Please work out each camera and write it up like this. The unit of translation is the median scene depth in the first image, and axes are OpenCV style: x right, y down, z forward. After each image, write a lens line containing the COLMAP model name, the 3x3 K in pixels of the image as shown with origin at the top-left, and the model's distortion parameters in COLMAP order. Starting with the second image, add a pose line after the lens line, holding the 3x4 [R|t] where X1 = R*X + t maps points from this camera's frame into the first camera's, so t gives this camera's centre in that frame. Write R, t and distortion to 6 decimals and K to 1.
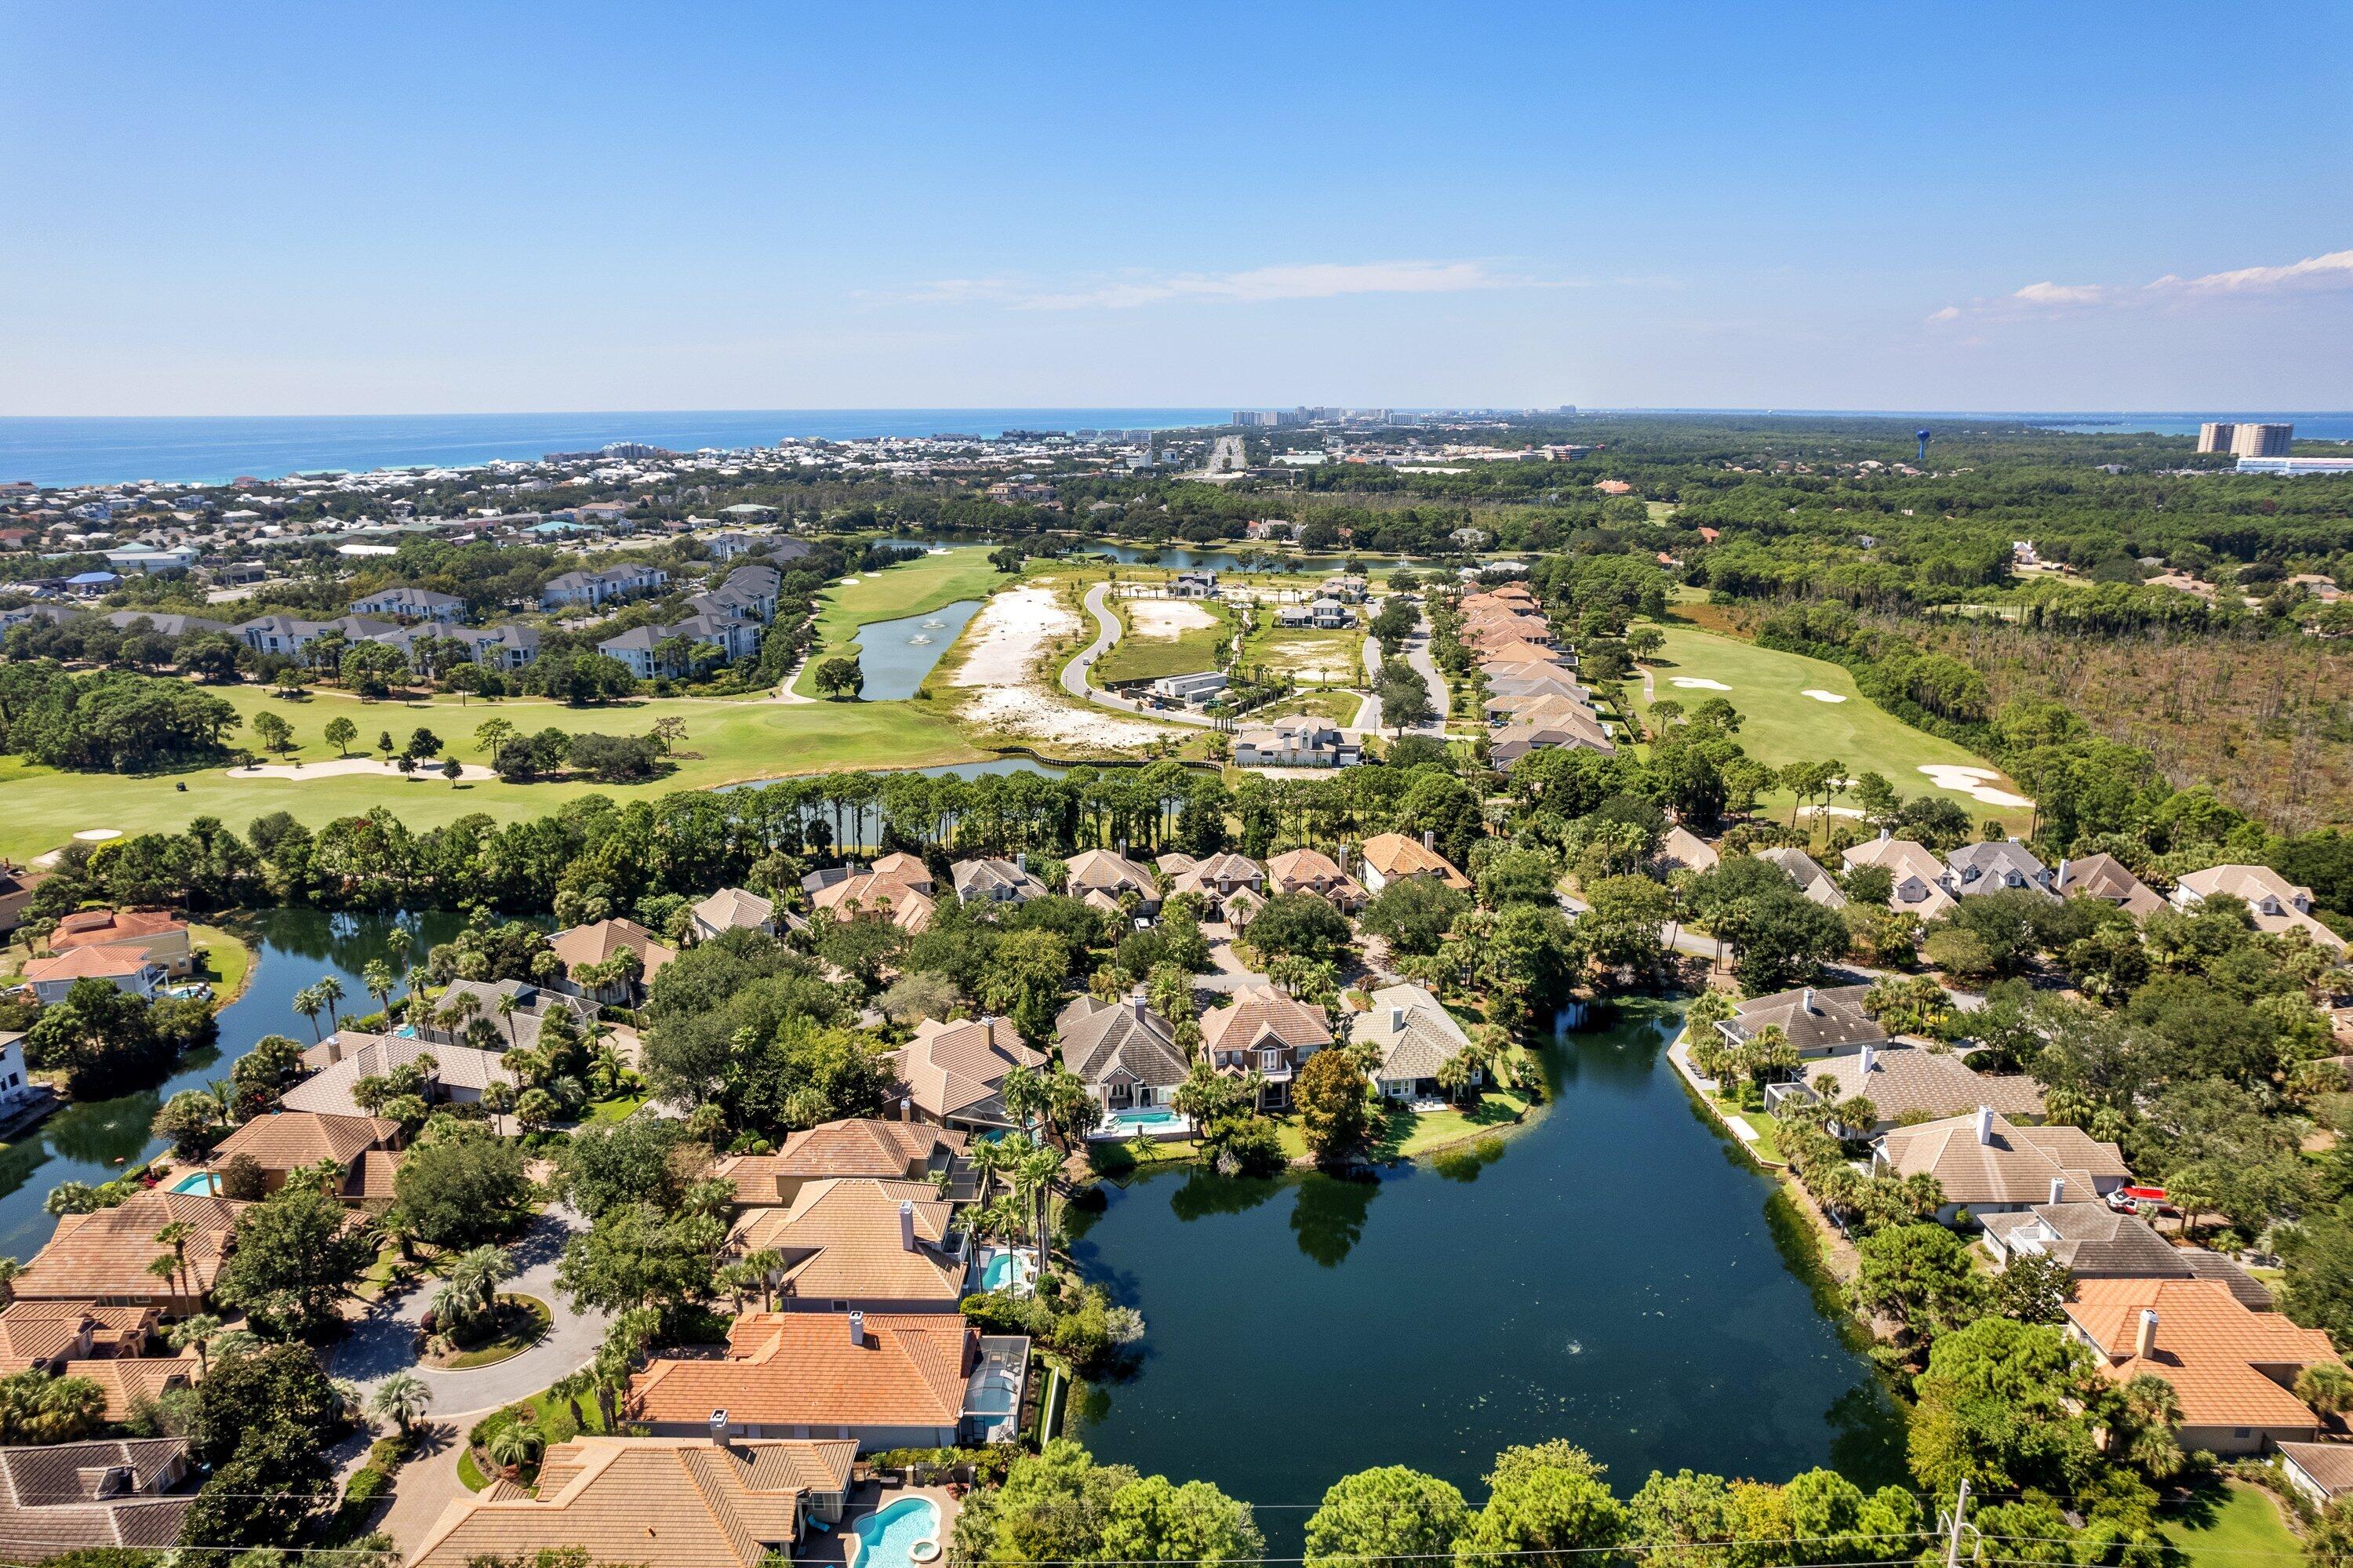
lens RADIAL K [[1530.9, 0, 1173.3], [0, 1530.9, 797.5], [0, 0, 1]] dist [-0.071837, 0.064812]
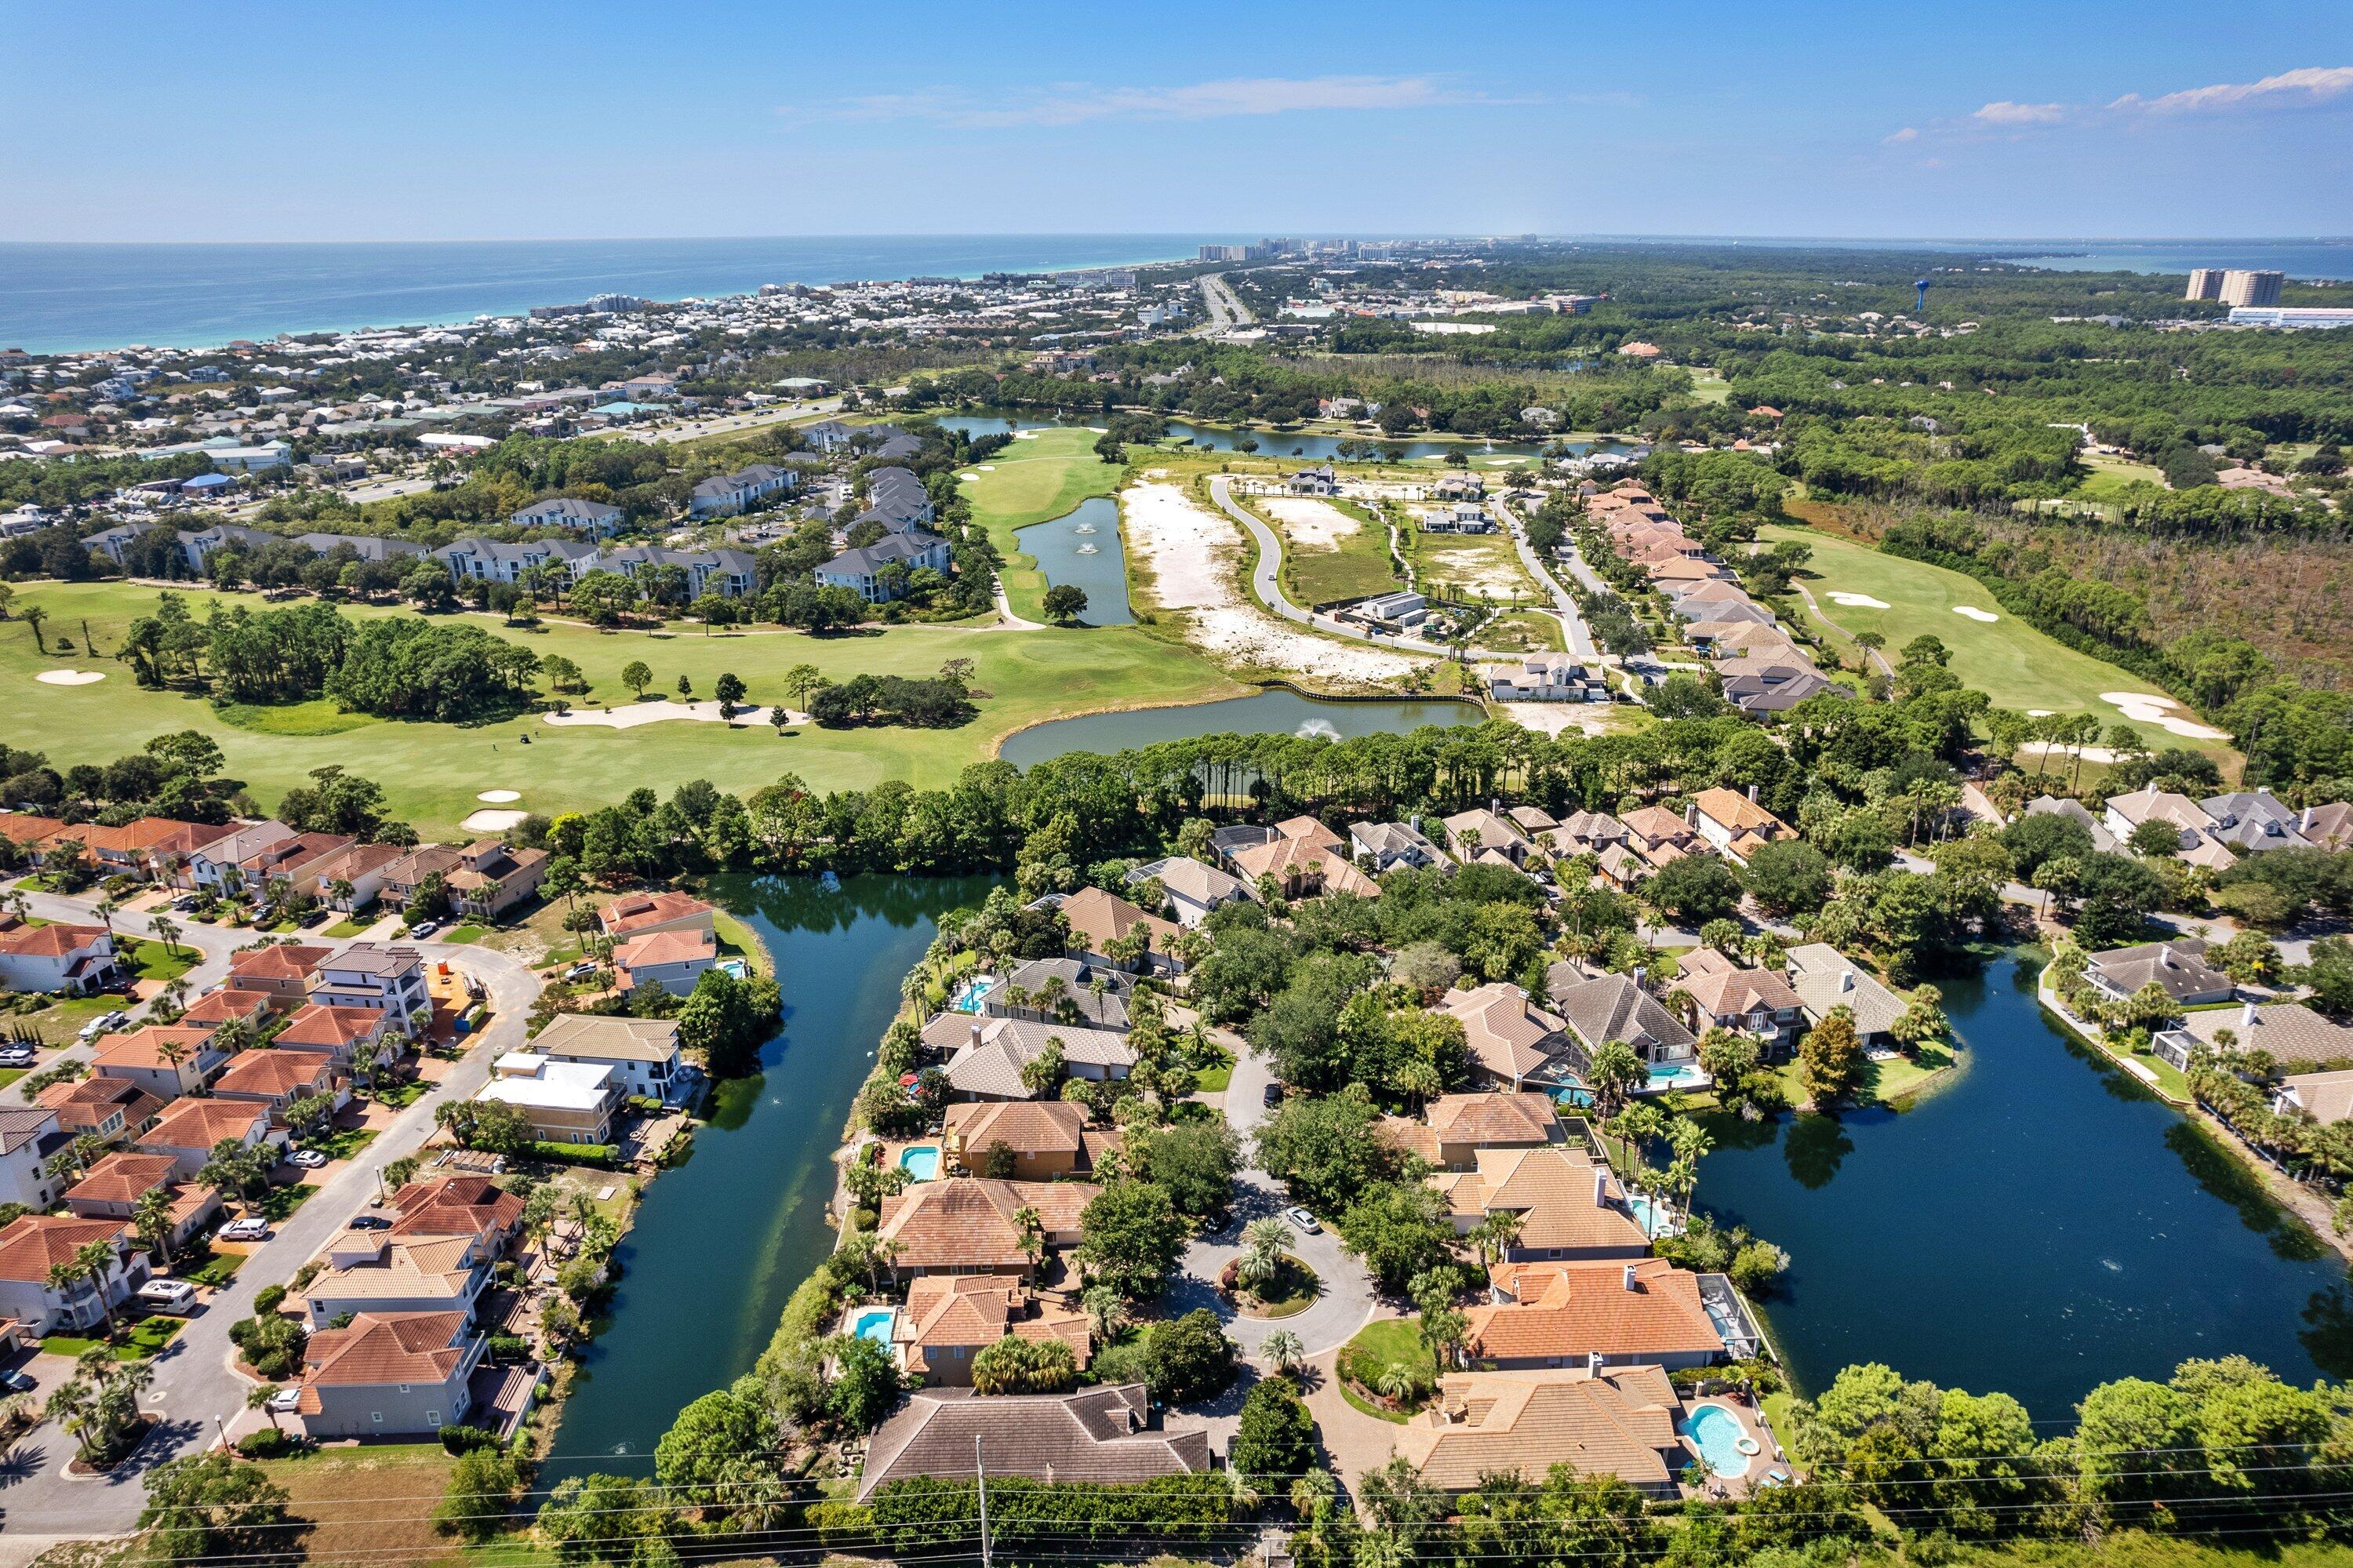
lens RADIAL K [[1530.9, 0, 1173.3], [0, 1530.9, 797.5], [0, 0, 1]] dist [-0.071837, 0.064812]
pose [[0.999223, -0.015311, 0.036318, -0.223545], [0.011329, 0.994150, 0.107416, -0.070009], [-0.037750, -0.106921, 0.993551, -0.077997]]
